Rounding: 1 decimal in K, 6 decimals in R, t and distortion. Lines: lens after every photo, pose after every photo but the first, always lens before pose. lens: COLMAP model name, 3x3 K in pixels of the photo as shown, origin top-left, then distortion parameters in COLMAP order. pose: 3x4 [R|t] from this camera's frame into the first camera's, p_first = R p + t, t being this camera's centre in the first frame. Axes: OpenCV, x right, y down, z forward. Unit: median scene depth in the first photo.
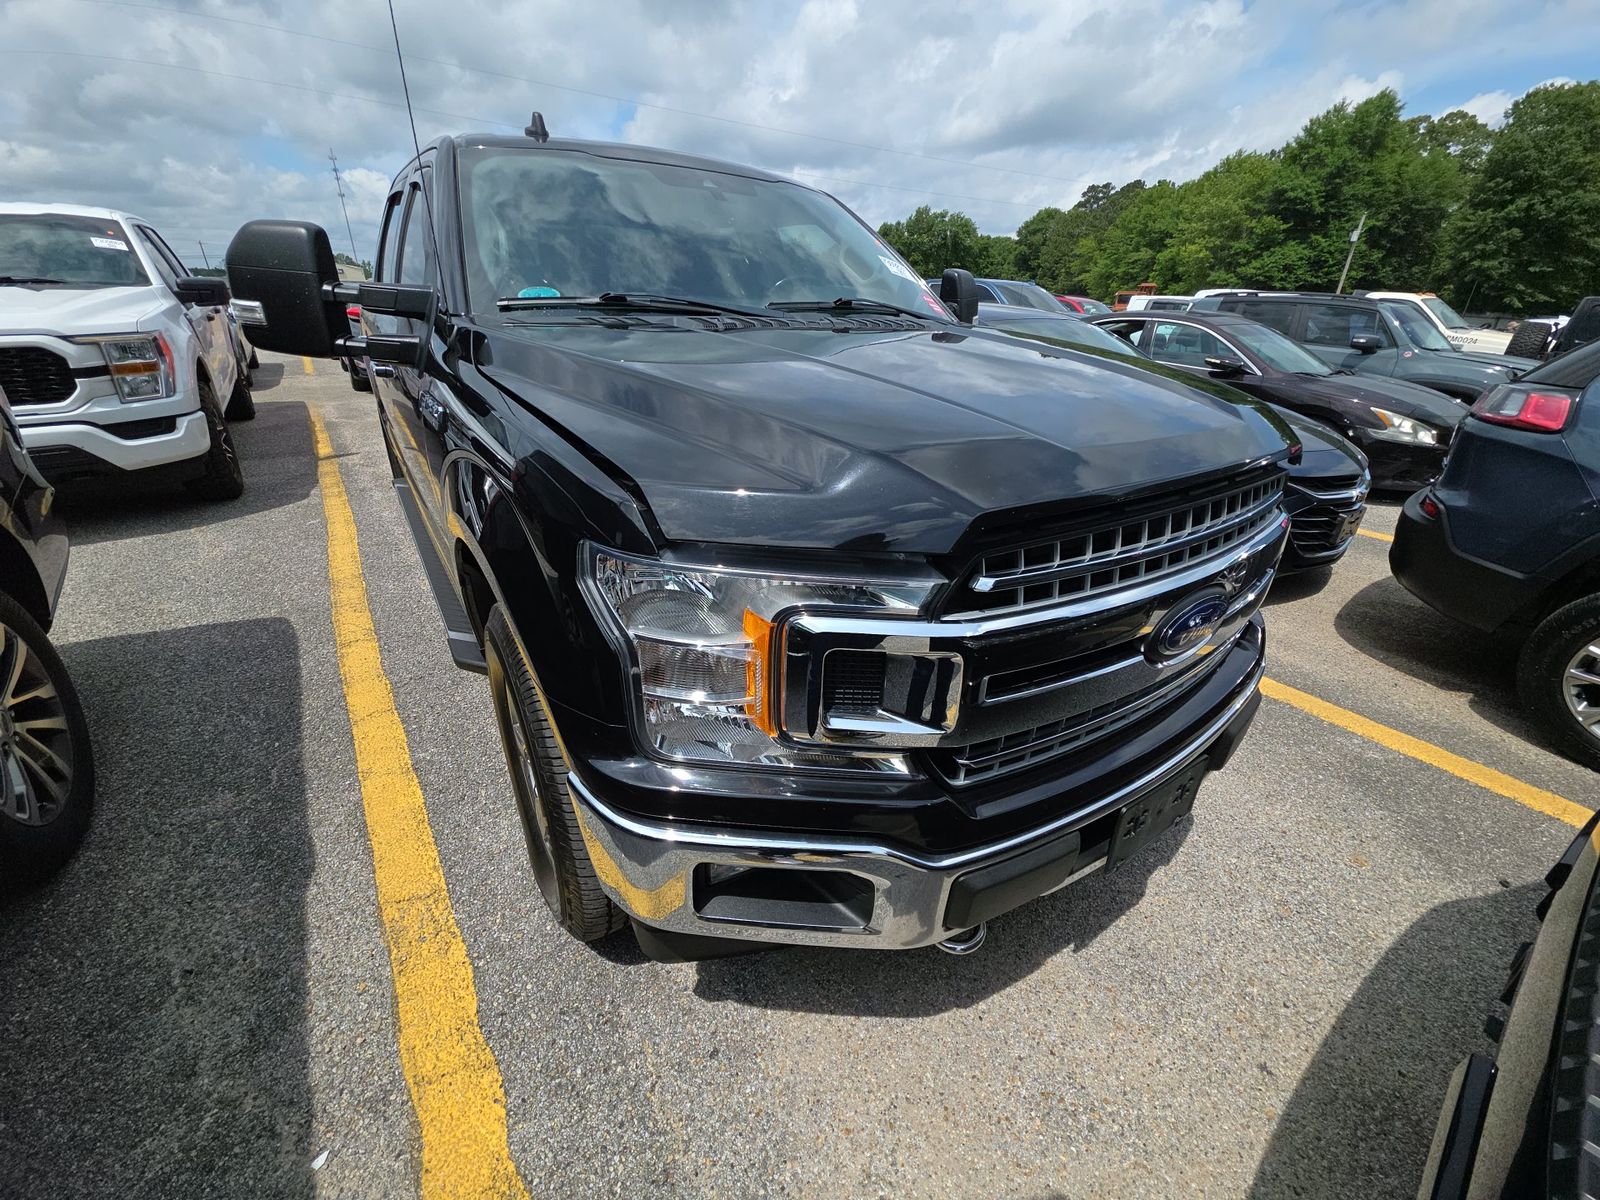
lens RADIAL K [[636.8, 0, 813.4], [0, 636.8, 599.2], [0, 0, 1]] dist [0.024986, -0.014569]
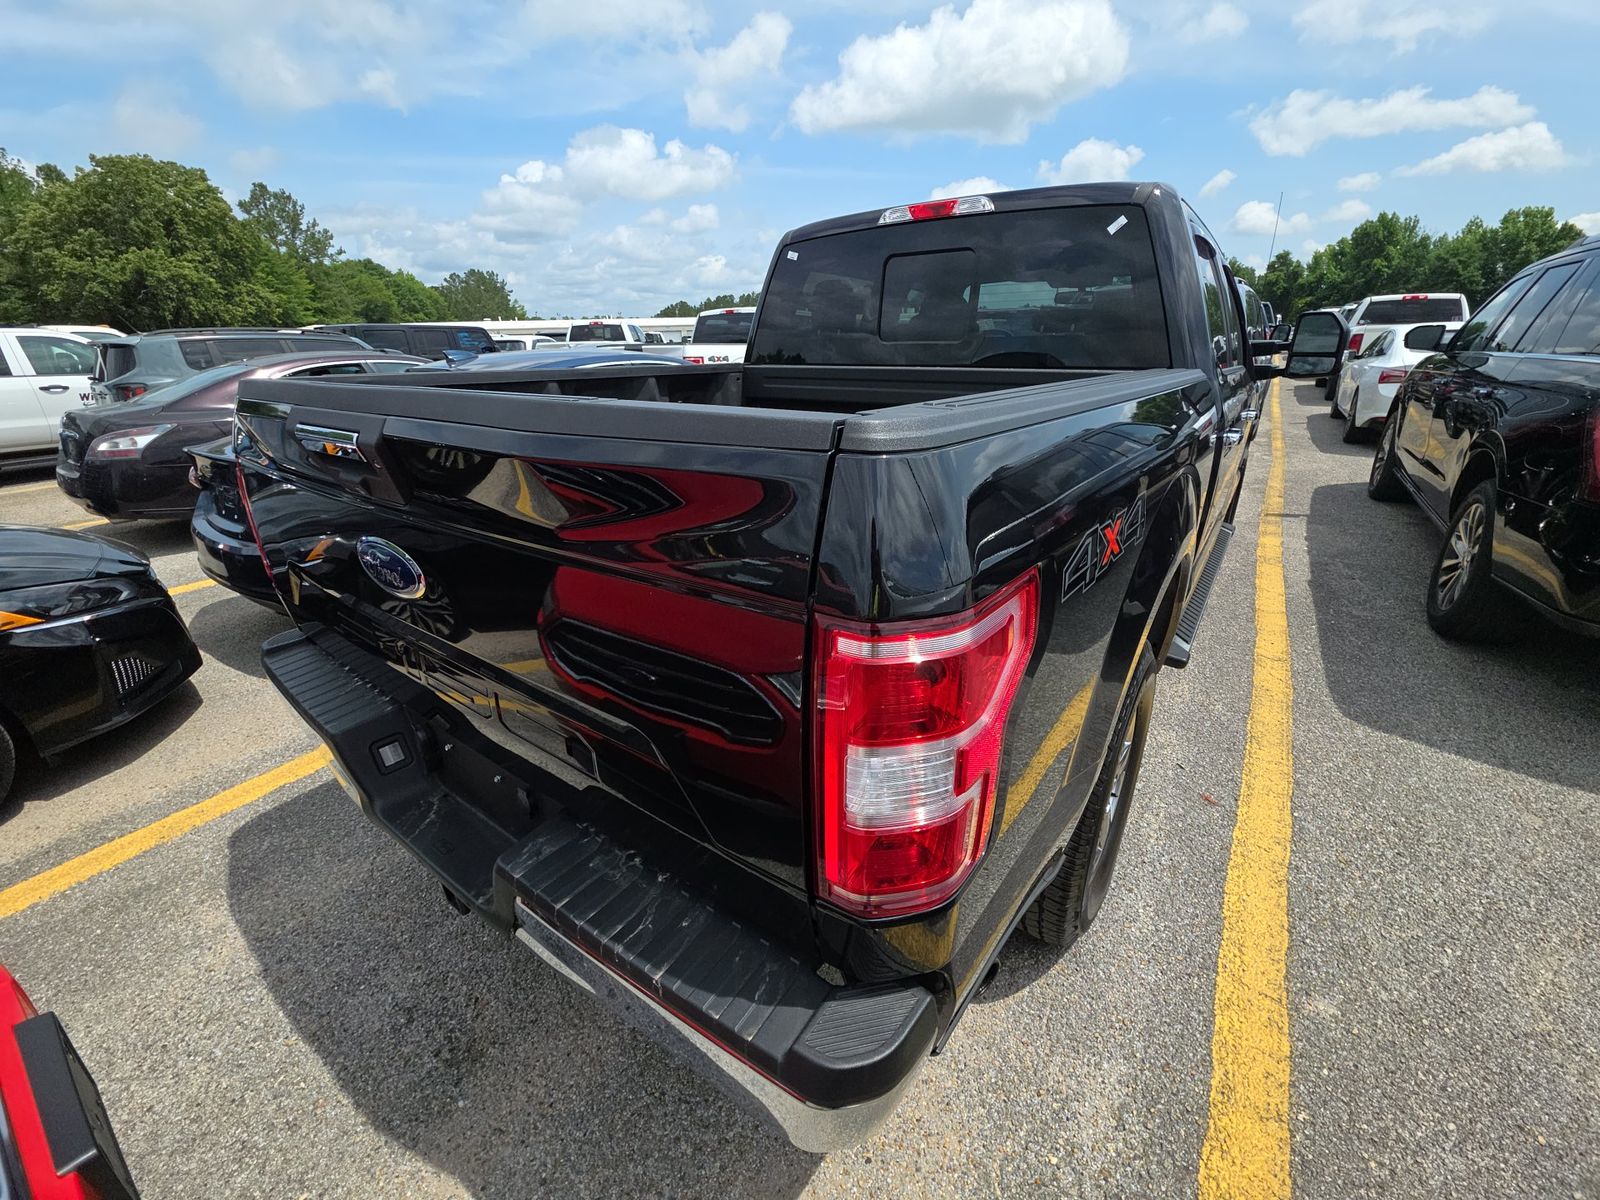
lens RADIAL K [[643.6, 0, 796.3], [0, 643.6, 578.2], [0, 0, 1]] dist [0.010009, -0.009087]
pose [[-0.330341, -0.359232, 0.872827, -2.497896], [0.405778, 0.780869, 0.474960, -1.667891], [-0.852185, 0.511072, -0.112185, 3.215515]]
